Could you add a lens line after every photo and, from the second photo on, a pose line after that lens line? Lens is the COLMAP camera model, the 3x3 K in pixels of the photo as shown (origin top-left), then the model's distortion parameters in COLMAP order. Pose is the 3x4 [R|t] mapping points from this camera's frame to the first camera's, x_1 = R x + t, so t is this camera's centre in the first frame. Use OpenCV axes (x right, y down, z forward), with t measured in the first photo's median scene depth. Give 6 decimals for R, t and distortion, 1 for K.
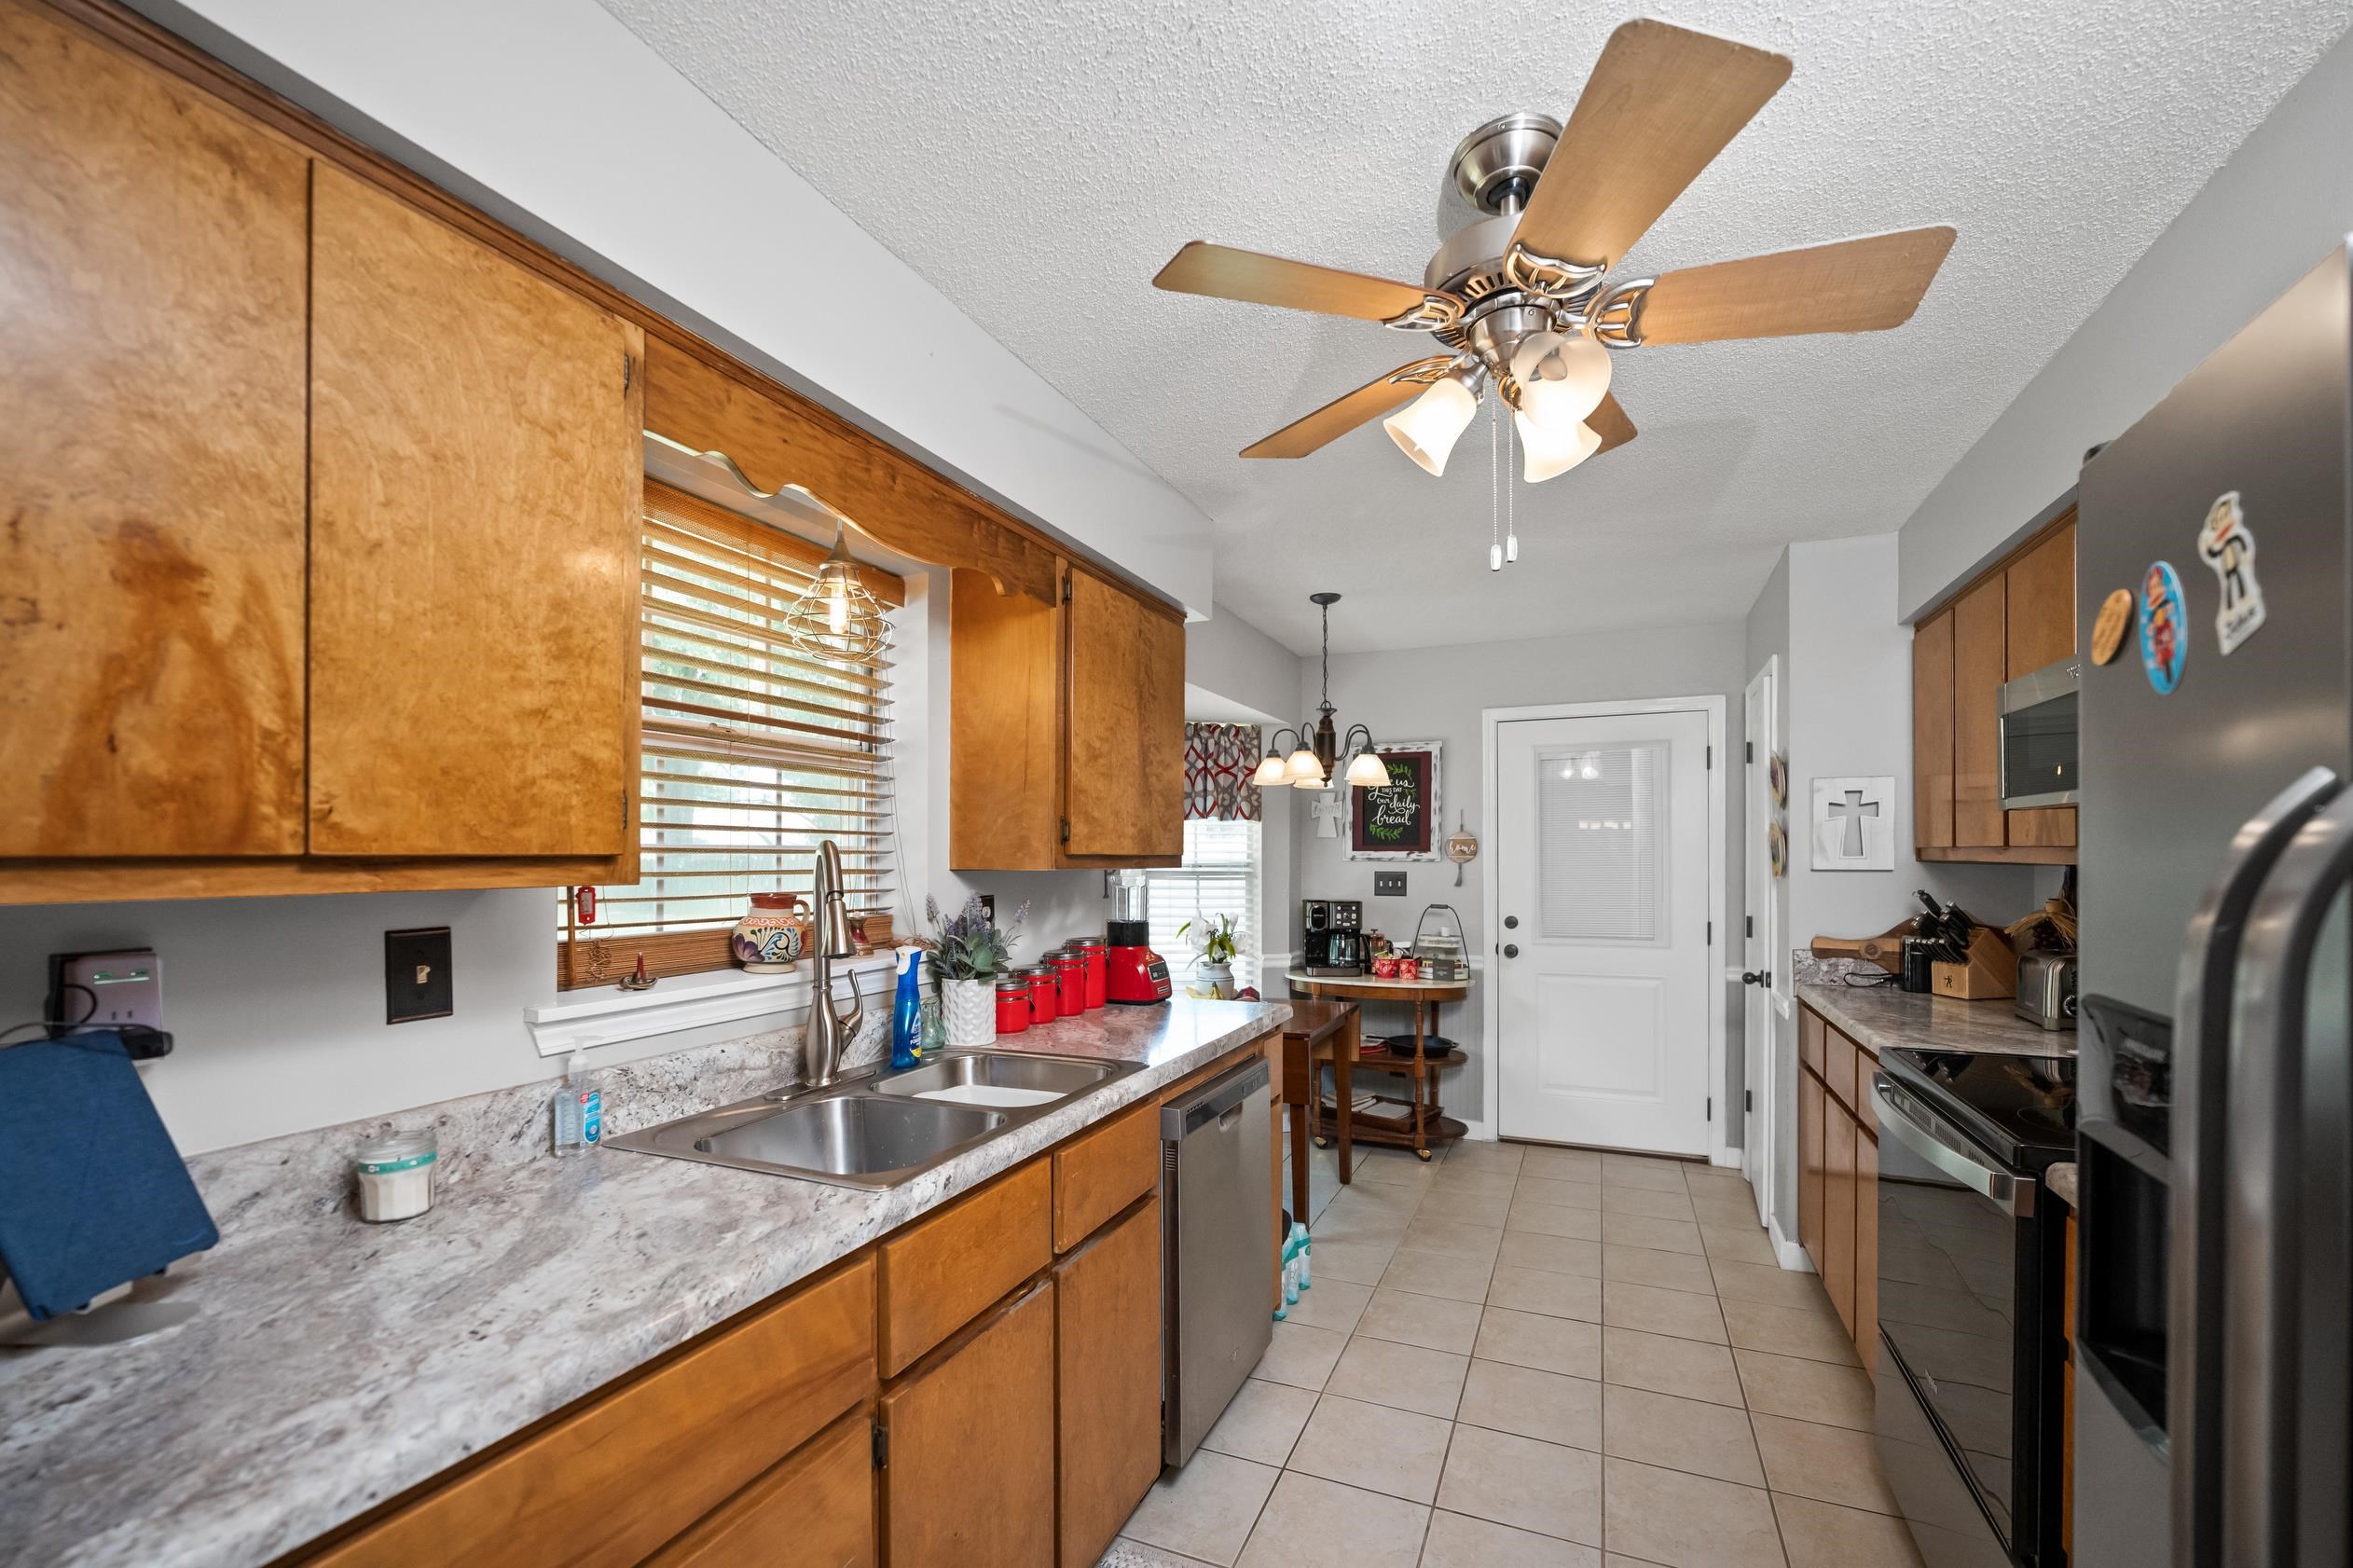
lens RADIAL K [[978.2, 0, 1176.3], [0, 978.2, 853.6], [0, 0, 1]] dist [-0.002436, -0.000068]
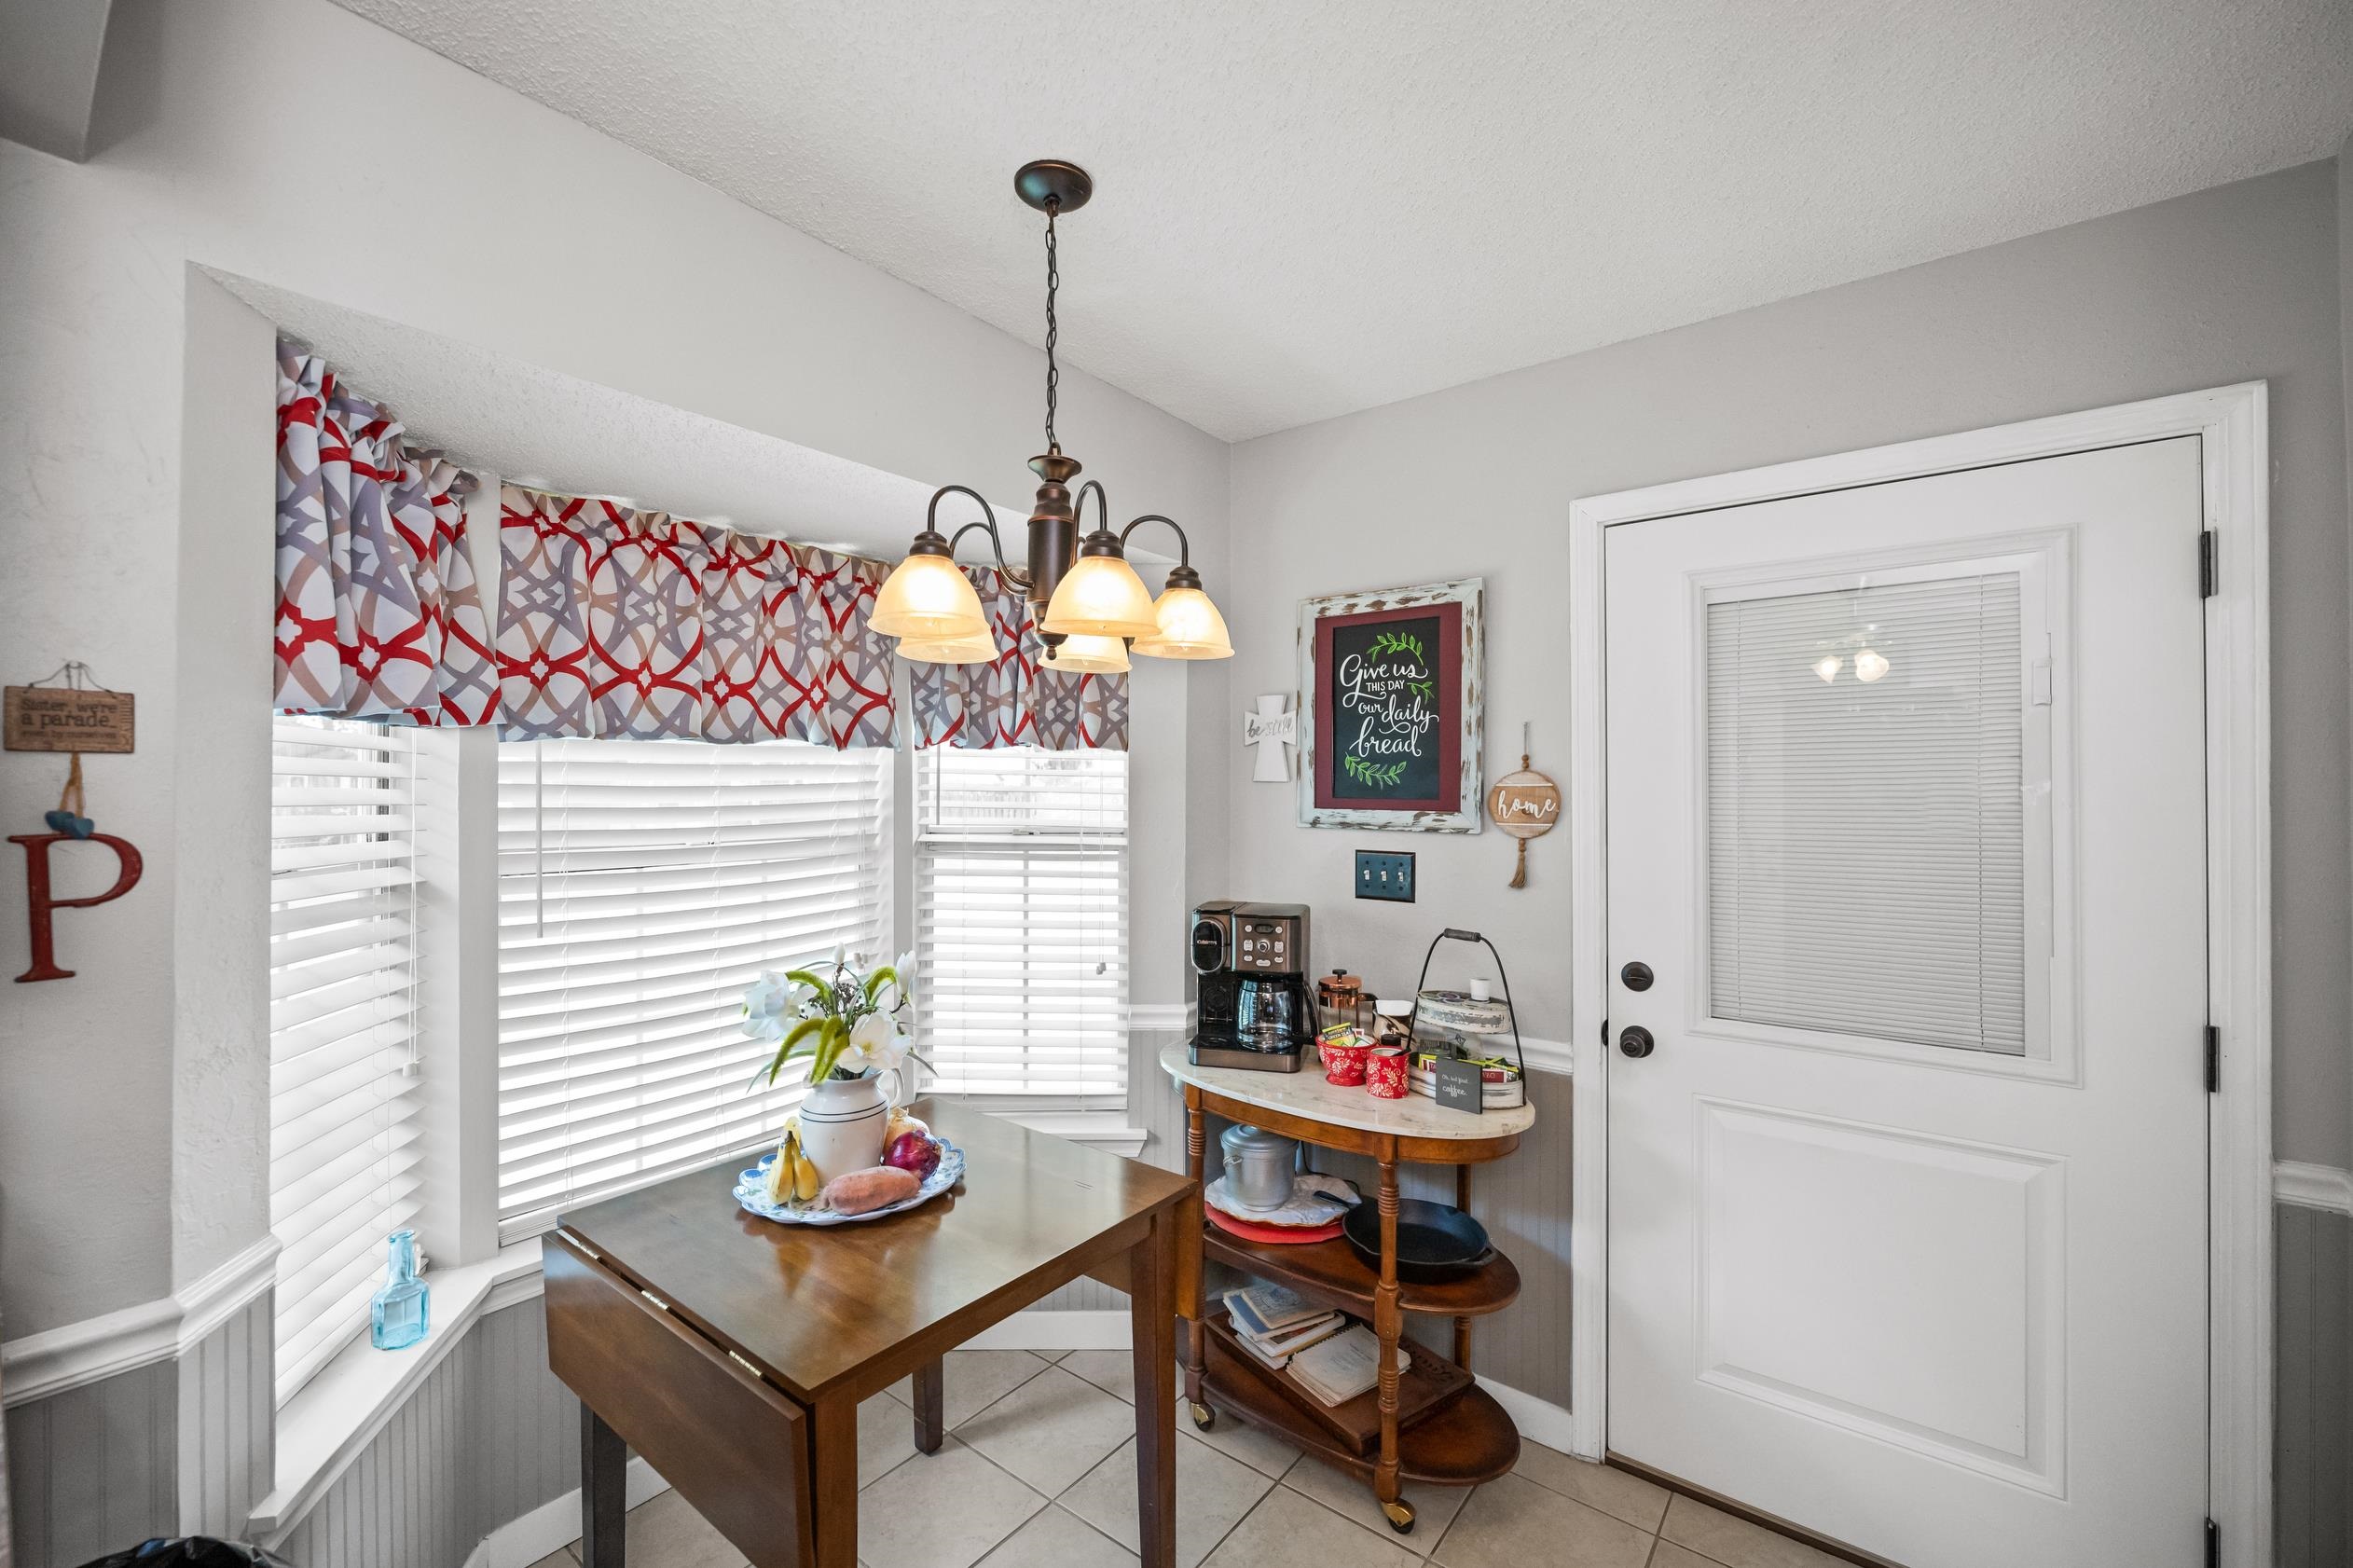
lens RADIAL K [[956.6, 0, 1167.0], [0, 956.6, 779.1], [0, 0, 1]] dist [-0.008766, -0.000089]
pose [[0.967157, 0.003955, -0.254148, 0.250819], [-0.006496, 0.999937, -0.009161, -0.013730], [0.254096, 0.010511, 0.967122, 0.538424]]
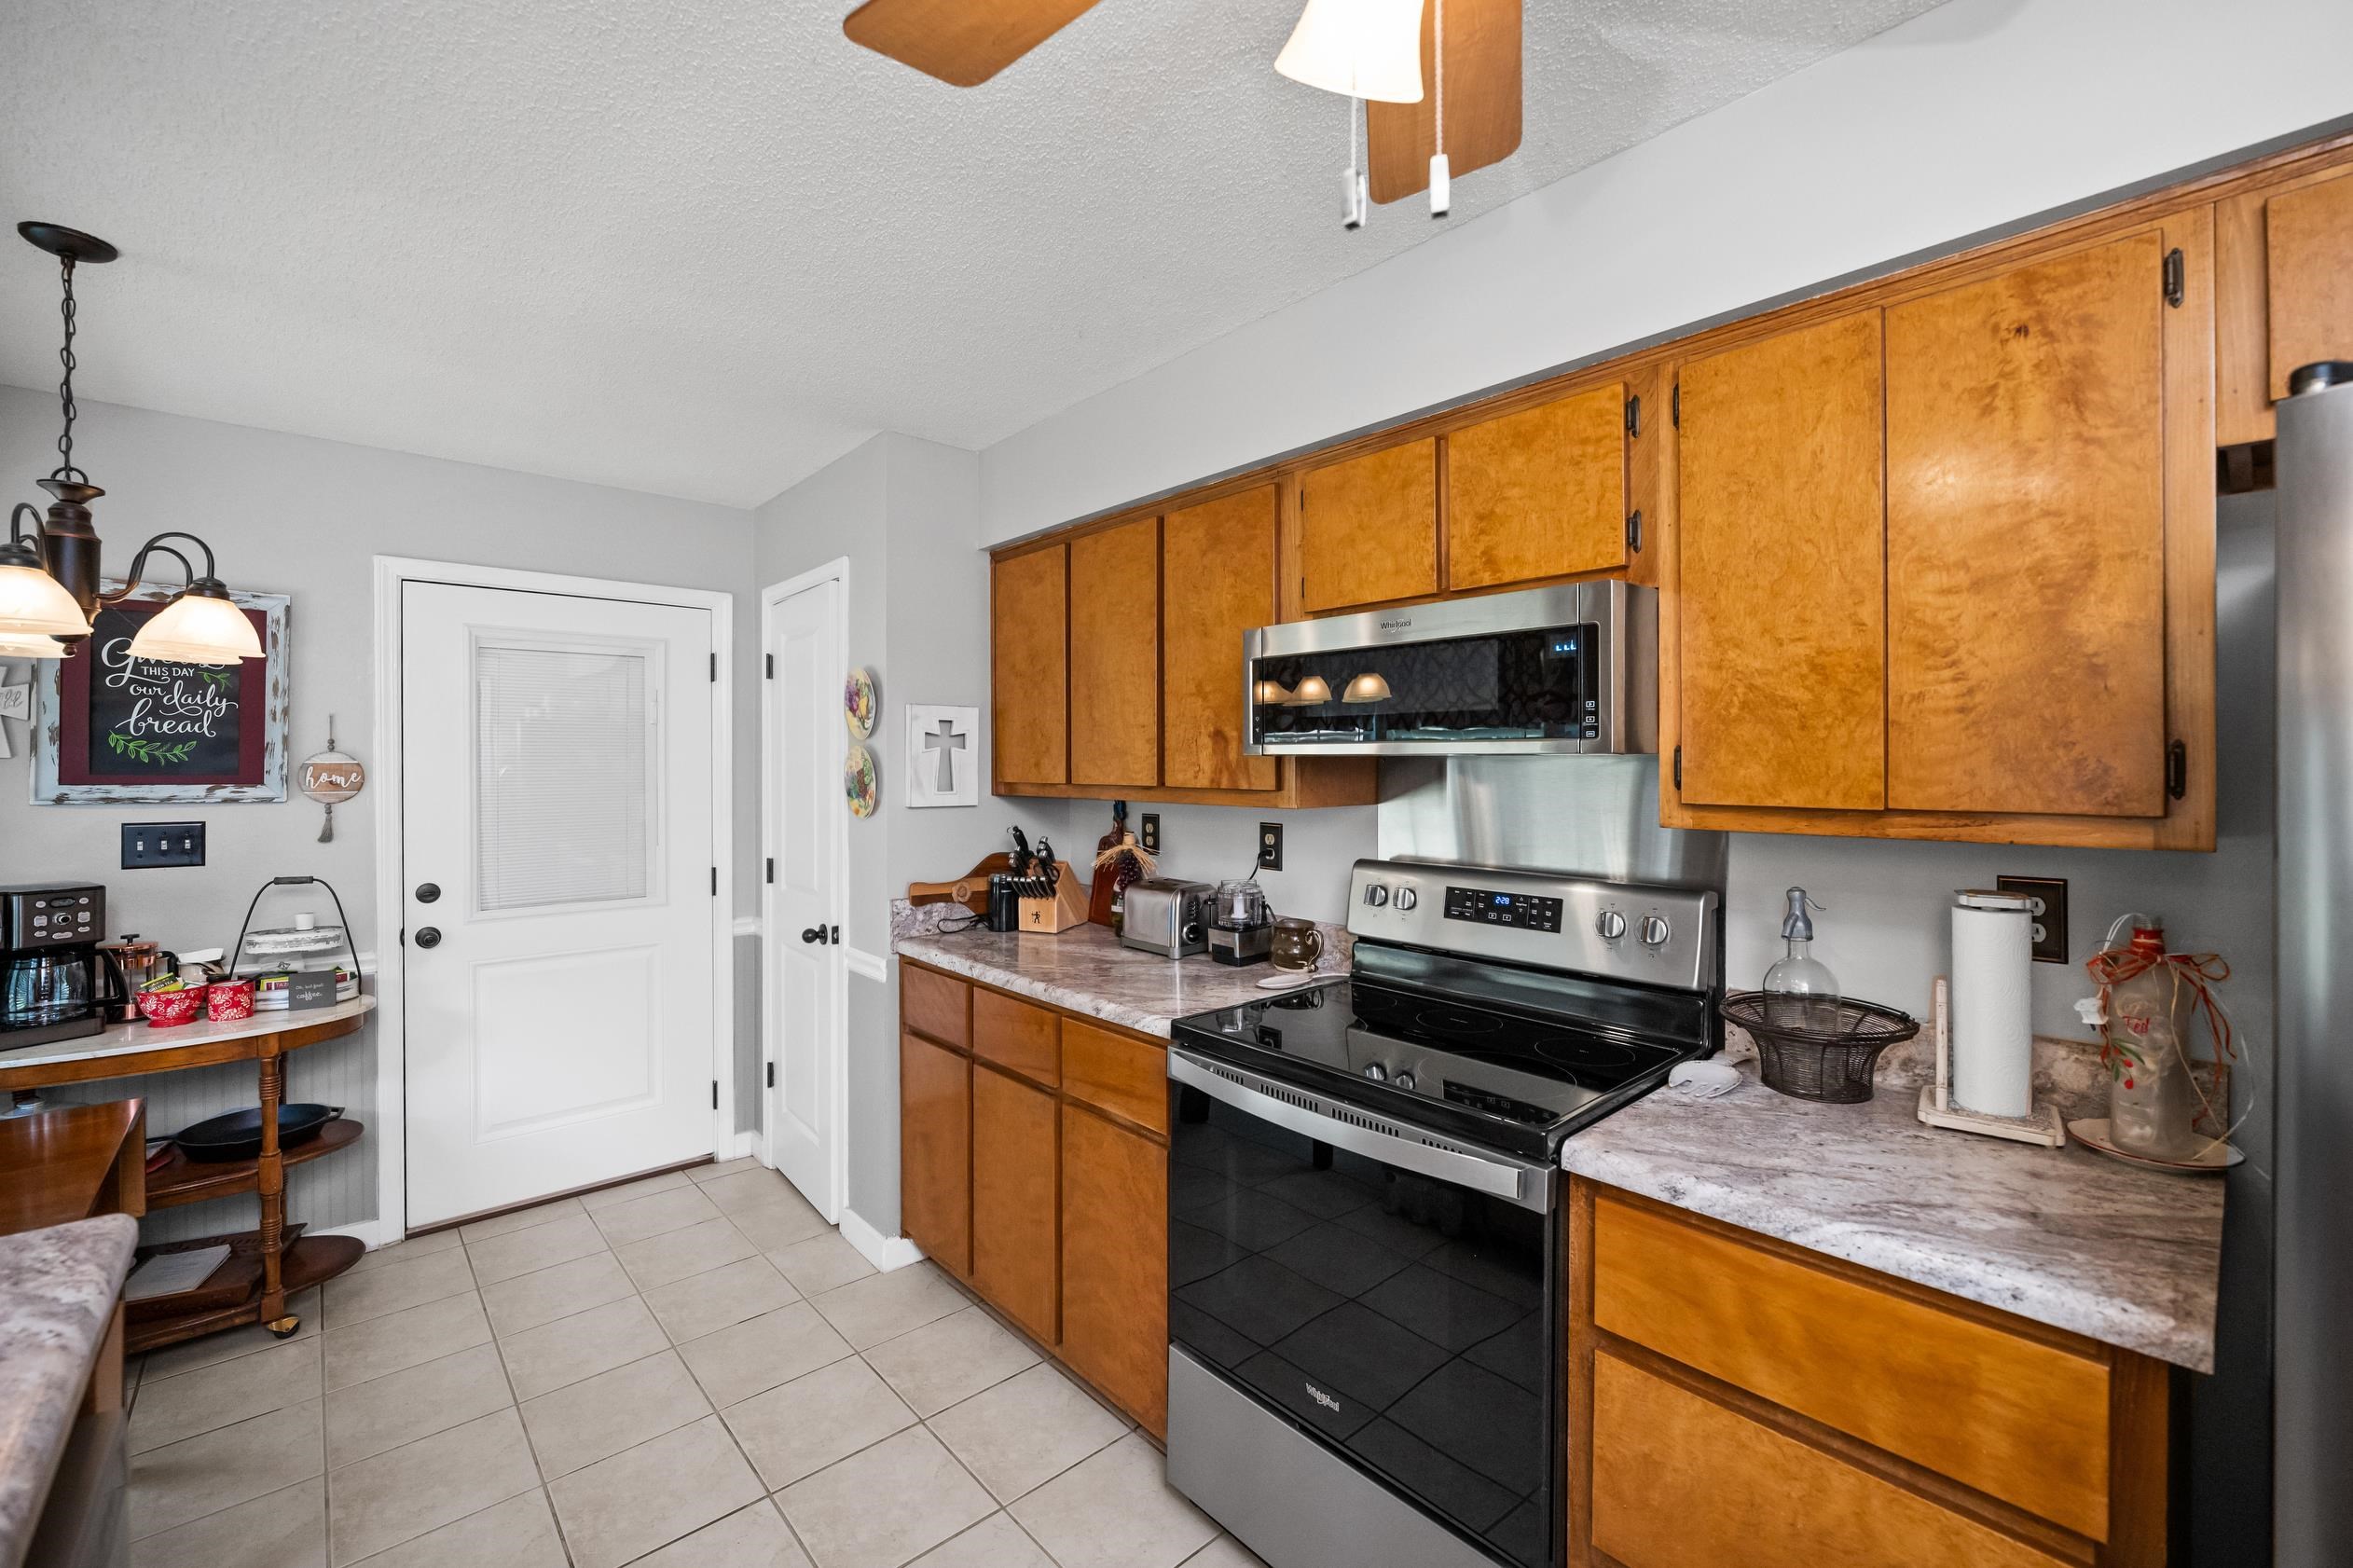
lens RADIAL K [[981.7, 0, 1185.5], [0, 981.7, 771.6], [0, 0, 1]] dist [-0.007597, 0.000027]
pose [[0.413669, -0.001884, 0.910425, -0.039178], [-0.002375, 0.999992, 0.003149, -0.013589], [-0.910424, -0.003465, 0.413661, 0.282550]]
